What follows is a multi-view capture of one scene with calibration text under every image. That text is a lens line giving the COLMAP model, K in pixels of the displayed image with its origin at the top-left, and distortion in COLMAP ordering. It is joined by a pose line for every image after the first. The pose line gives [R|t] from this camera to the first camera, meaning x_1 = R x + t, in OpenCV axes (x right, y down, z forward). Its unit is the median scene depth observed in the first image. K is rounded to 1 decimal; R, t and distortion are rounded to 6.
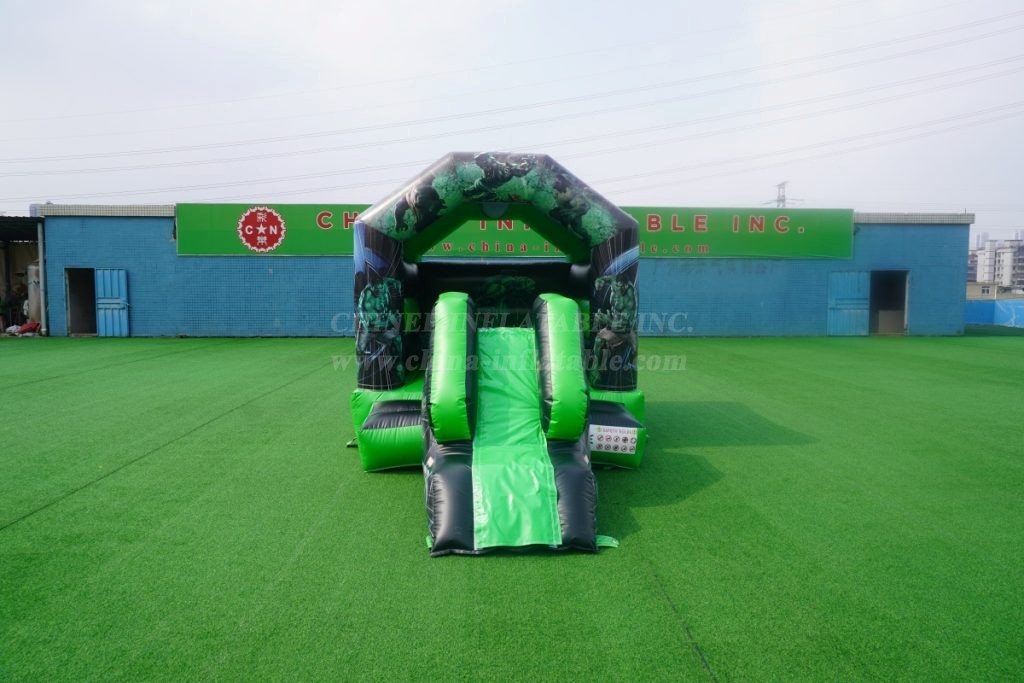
lens RADIAL K [[694.4, 0, 517.2], [0, 694.4, 342.4], [0, 0, 1]] dist [-0.004098, -0.002543]
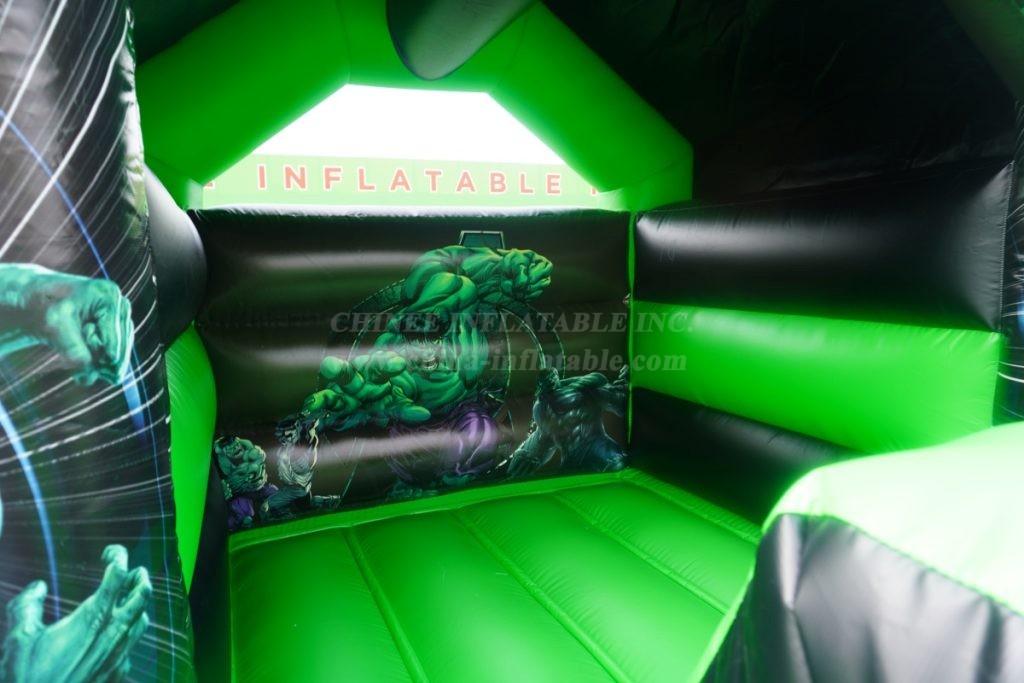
lens RADIAL K [[694.4, 0, 517.2], [0, 694.4, 342.4], [0, 0, 1]] dist [-0.004098, -0.002543]
pose [[0.943462, -0.060712, 0.325874, -0.045971], [0.050914, 0.997960, 0.038519, -0.025481], [-0.327548, -0.019750, 0.944628, 0.276418]]
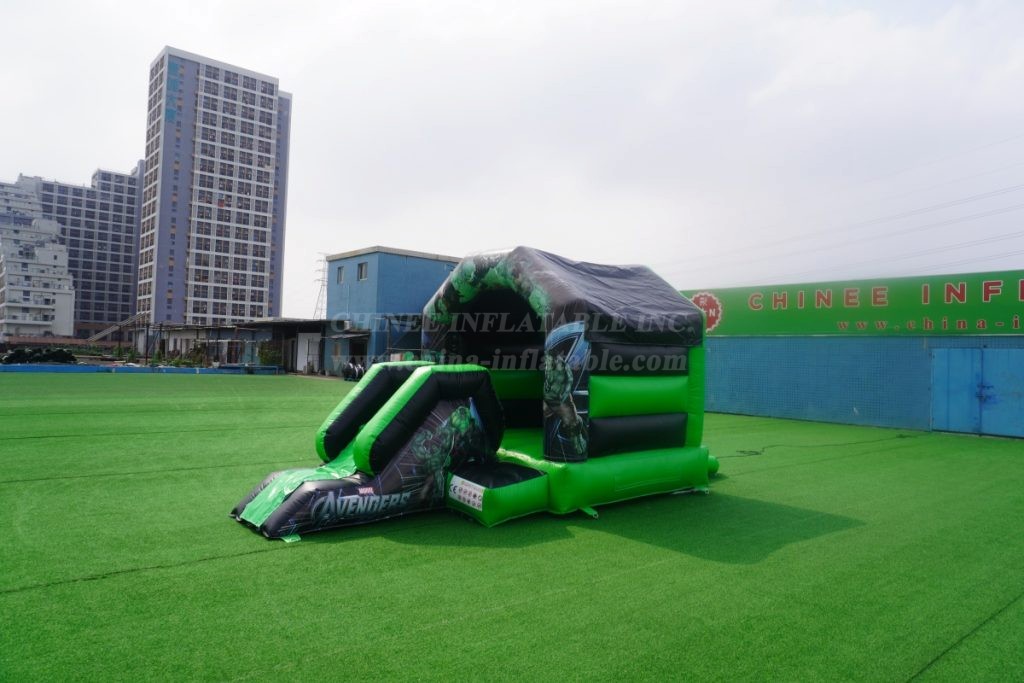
lens RADIAL K [[694.4, 0, 517.2], [0, 694.4, 342.4], [0, 0, 1]] dist [-0.004098, -0.002543]
pose [[0.614723, 0.014101, -0.788617, 0.635456], [-0.107350, 0.992032, -0.065940, -0.022247], [0.781404, 0.125193, 0.611339, 0.203827]]
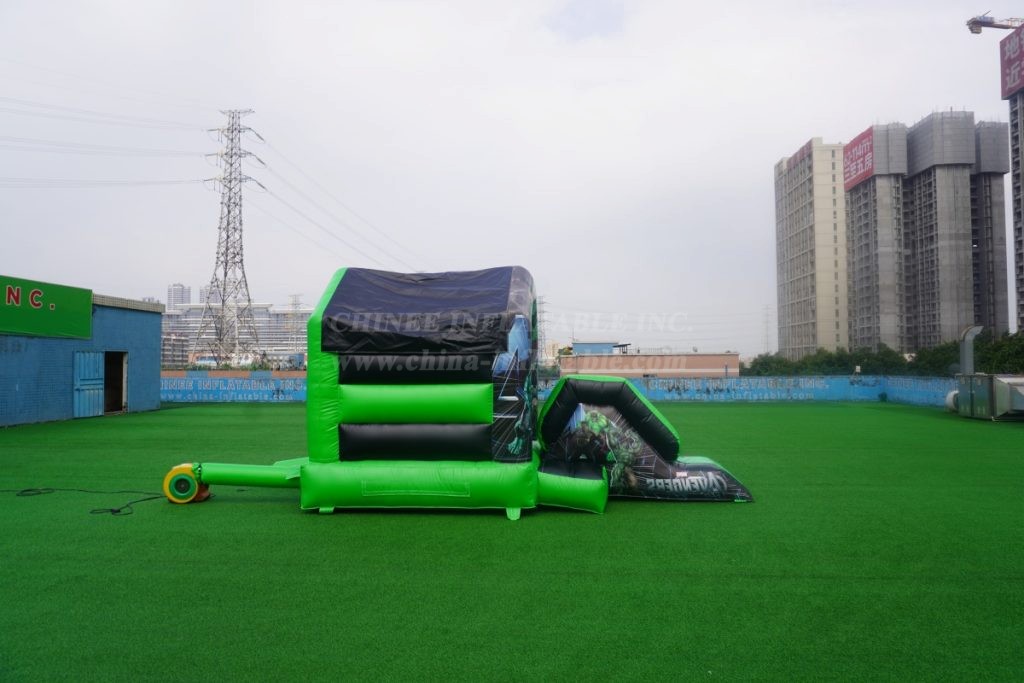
lens RADIAL K [[694.4, 0, 517.2], [0, 694.4, 342.4], [0, 0, 1]] dist [-0.004098, -0.002543]
pose [[0.133086, 0.030454, 0.990637, -0.426998], [0.079894, 0.995945, -0.041350, -0.026088], [-0.987879, 0.084649, 0.130113, 0.269202]]
